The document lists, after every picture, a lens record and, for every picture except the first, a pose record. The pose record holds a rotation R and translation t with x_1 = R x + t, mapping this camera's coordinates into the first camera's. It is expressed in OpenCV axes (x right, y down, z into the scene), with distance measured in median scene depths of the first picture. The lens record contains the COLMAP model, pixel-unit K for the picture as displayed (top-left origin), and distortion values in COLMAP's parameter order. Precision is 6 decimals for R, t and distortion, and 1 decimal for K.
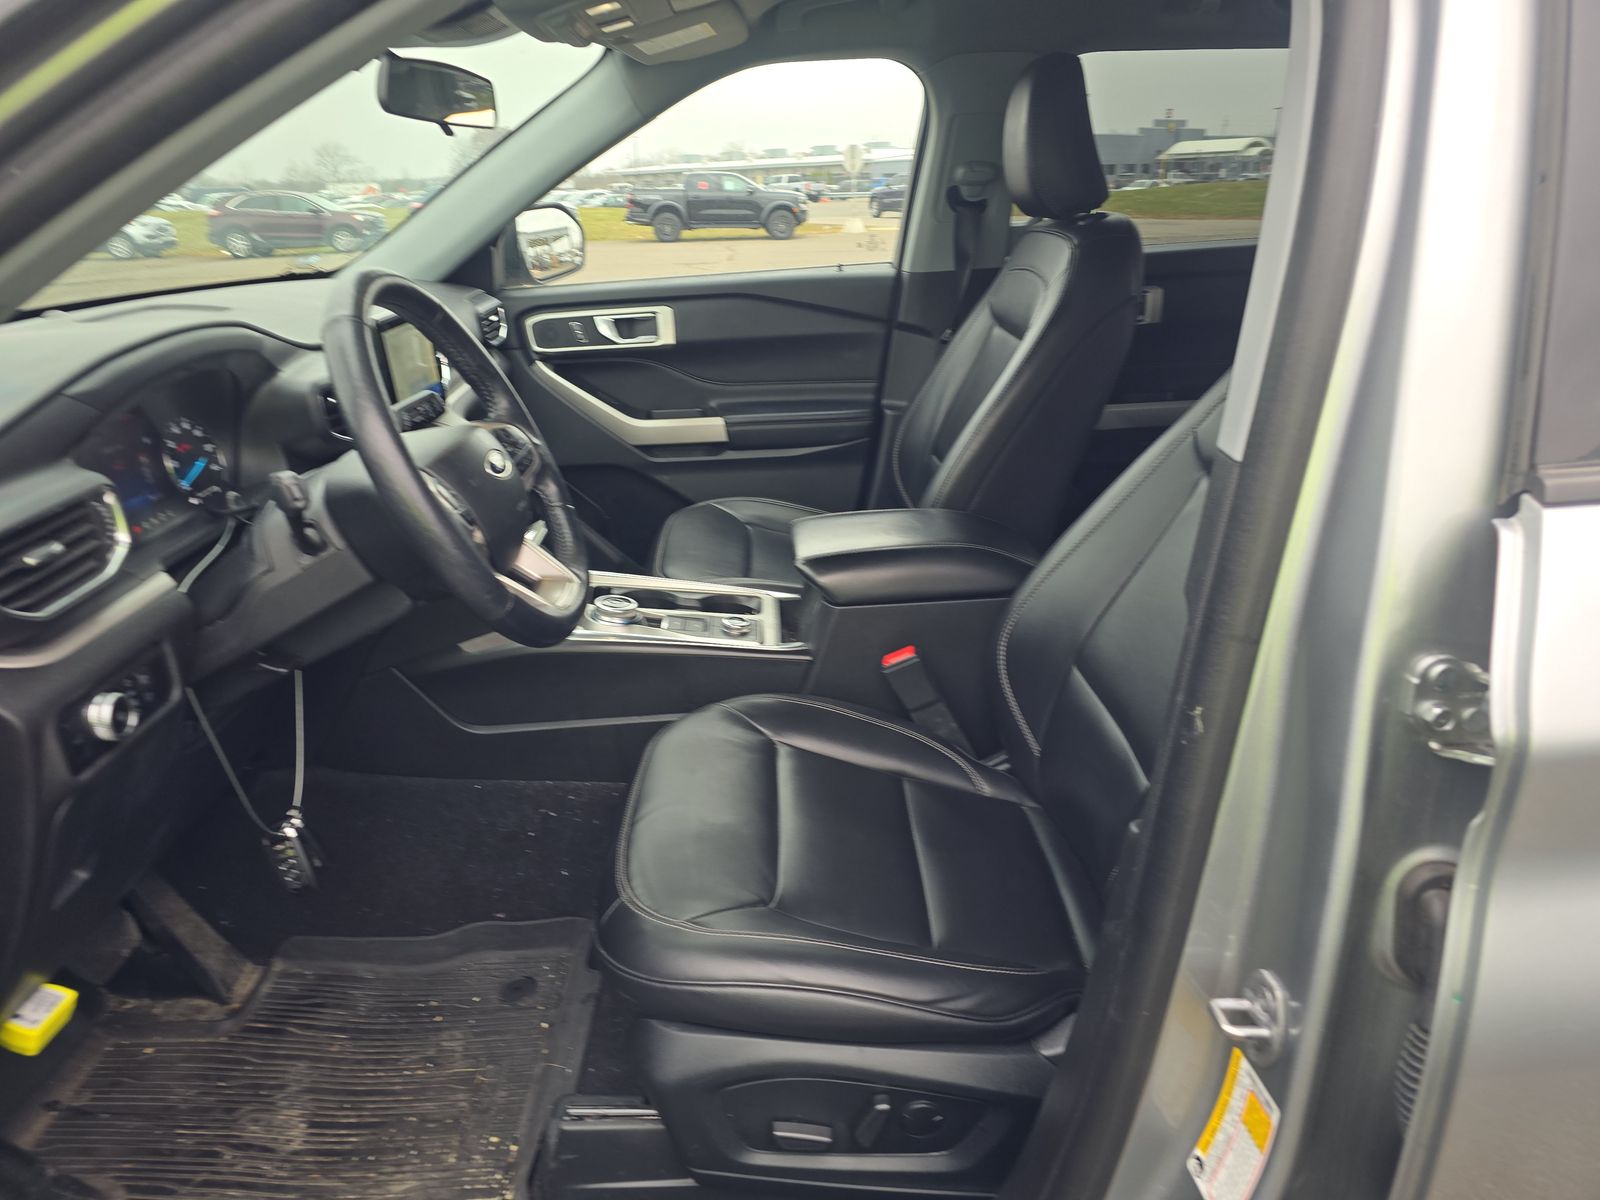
lens RADIAL K [[1074.9, 0, 800.0], [0, 1074.9, 600.0], [0, 0, 1]] dist [0.001868, 0.000653]
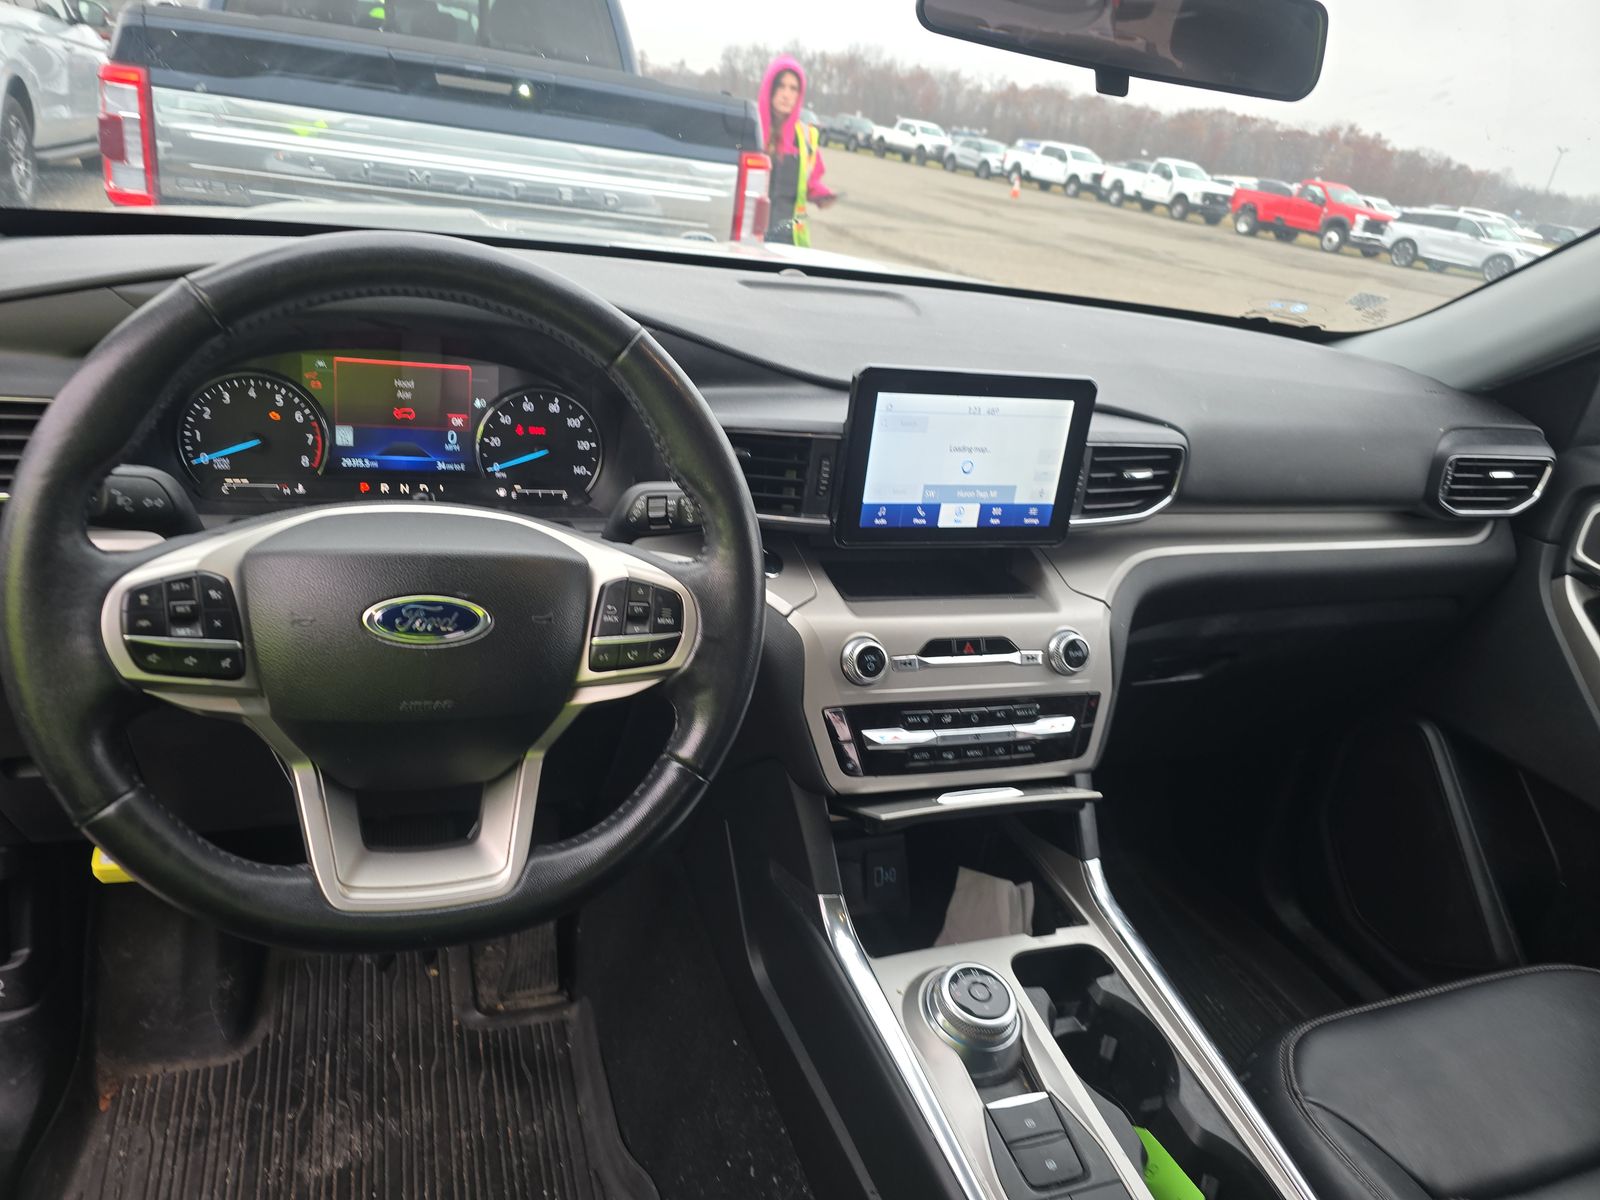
lens RADIAL K [[1074.9, 0, 800.0], [0, 1074.9, 600.0], [0, 0, 1]] dist [0.001868, 0.000653]
pose [[0.303377, 0.448028, -0.840972, 0.163231], [-0.475182, 0.836128, 0.274028, -0.279519], [0.825933, 0.316481, 0.466557, 0.672882]]
